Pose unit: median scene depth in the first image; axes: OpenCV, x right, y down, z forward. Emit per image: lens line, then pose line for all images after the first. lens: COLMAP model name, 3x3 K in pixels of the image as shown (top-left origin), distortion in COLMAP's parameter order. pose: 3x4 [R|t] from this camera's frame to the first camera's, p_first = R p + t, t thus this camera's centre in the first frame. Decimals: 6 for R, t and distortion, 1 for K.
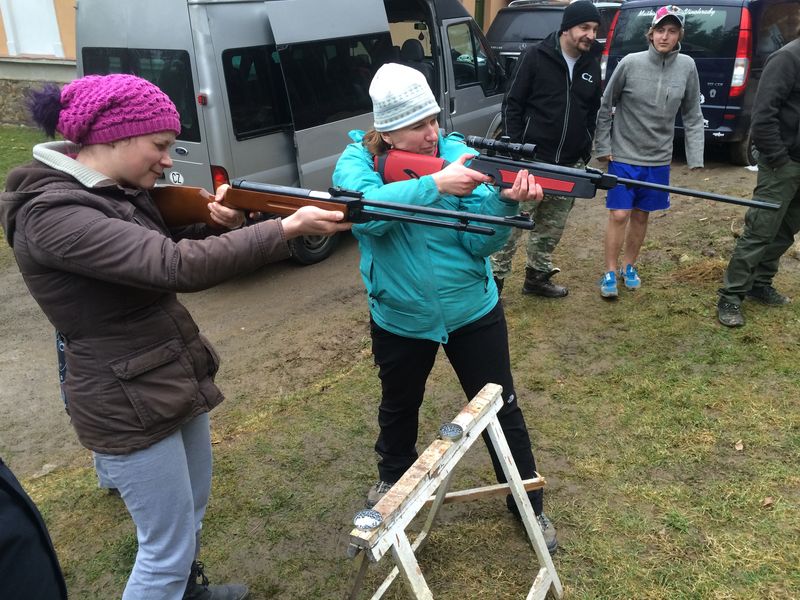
lens RADIAL K [[678.3, 0, 400.7], [0, 678.3, 301.8], [0, 0, 1]] dist [0.084896, -0.119647]
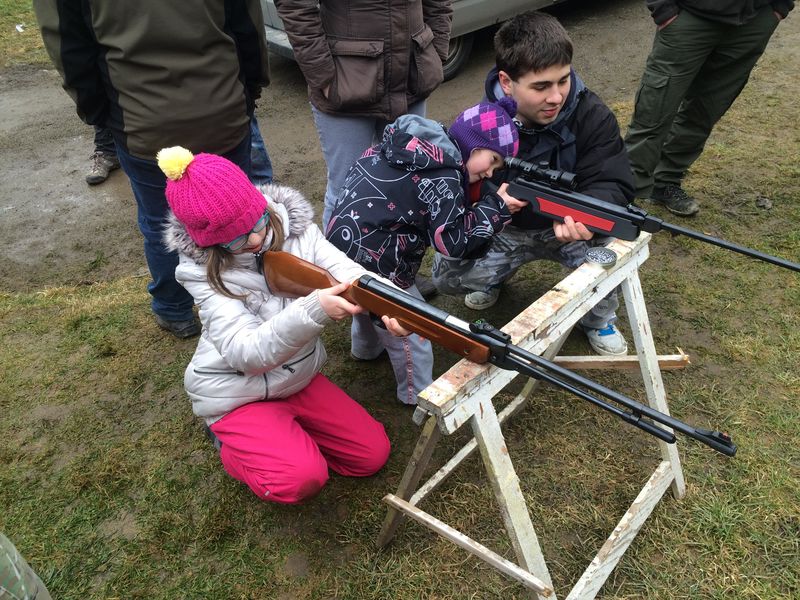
lens RADIAL K [[681.9, 0, 398.4], [0, 681.9, 304.5], [0, 0, 1]] dist [0.083060, -0.118183]
pose [[0.978947, 0.122416, -0.163328, 0.008224], [-0.081729, 0.968331, 0.235914, 0.032972], [0.187035, -0.217599, 0.957950, 0.149902]]
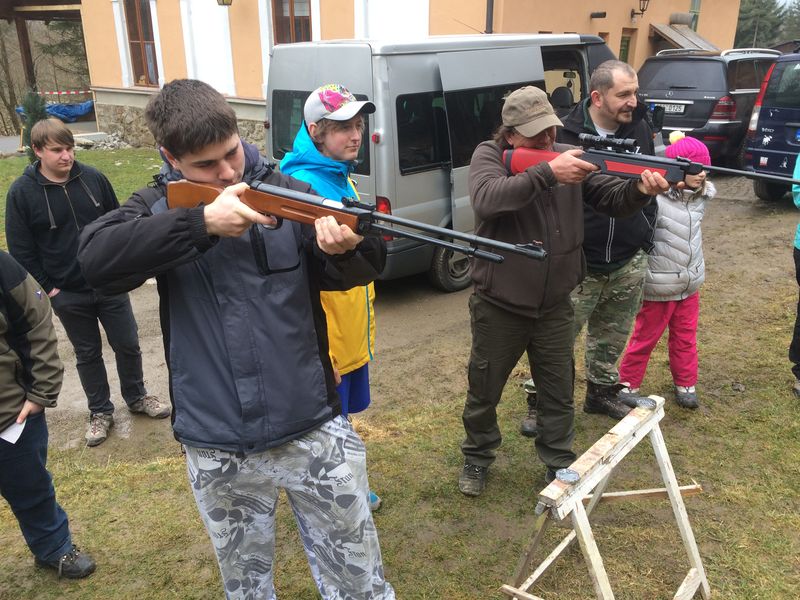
lens RADIAL K [[677.1, 0, 402.9], [0, 677.1, 300.5], [0, 0, 1]] dist [0.088817, -0.124523]
pose [[0.983844, 0.072896, -0.163516, -0.072625], [-0.082172, 0.995328, -0.050696, 0.040529], [0.159056, 0.063313, 0.985237, -0.133066]]
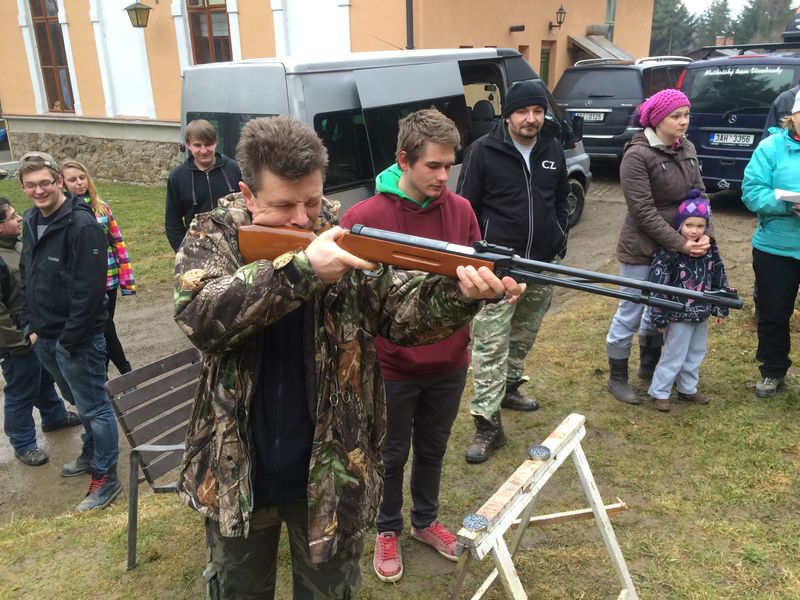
lens RADIAL K [[678.8, 0, 402.3], [0, 678.8, 299.5], [0, 0, 1]] dist [0.083116, -0.117882]
pose [[0.996383, 0.013456, -0.083900, -0.038624], [-0.019942, 0.996835, -0.076952, 0.019685], [0.082599, 0.078347, 0.993498, -0.093286]]
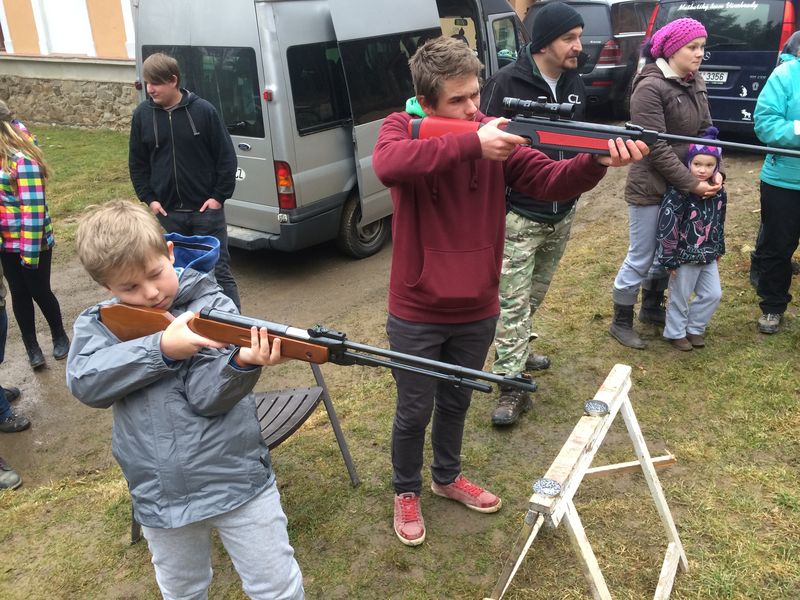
lens RADIAL K [[680.1, 0, 402.2], [0, 680.1, 300.2], [0, 0, 1]] dist [0.087311, -0.124658]
pose [[0.999915, -0.003877, -0.012412, -0.132607], [0.003886, 0.999992, 0.000727, 0.015466], [0.012409, -0.000775, 0.999923, -0.029546]]
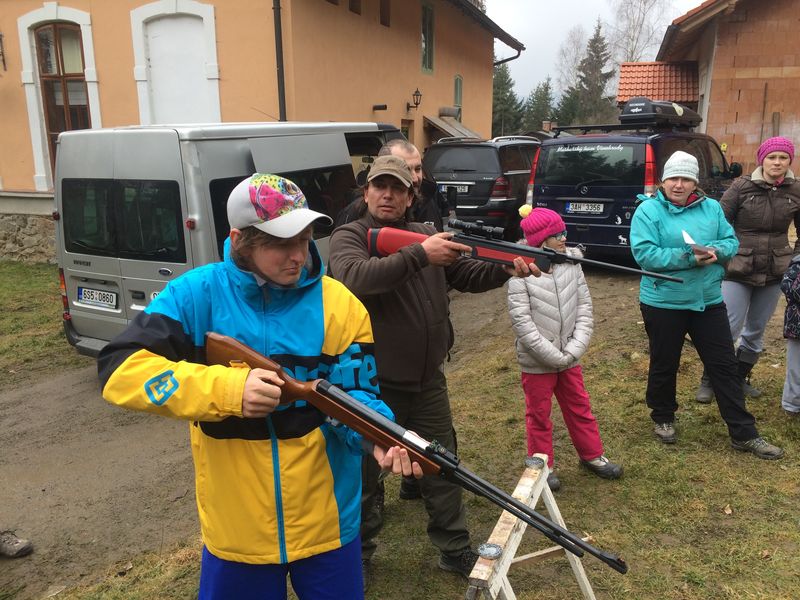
lens RADIAL K [[677.1, 0, 402.9], [0, 677.1, 300.5], [0, 0, 1]] dist [0.088817, -0.124523]
pose [[0.991926, -0.026490, 0.124022, -0.163146], [0.048110, 0.983440, -0.174731, 0.041191], [-0.117339, 0.179287, 0.976774, -0.097835]]
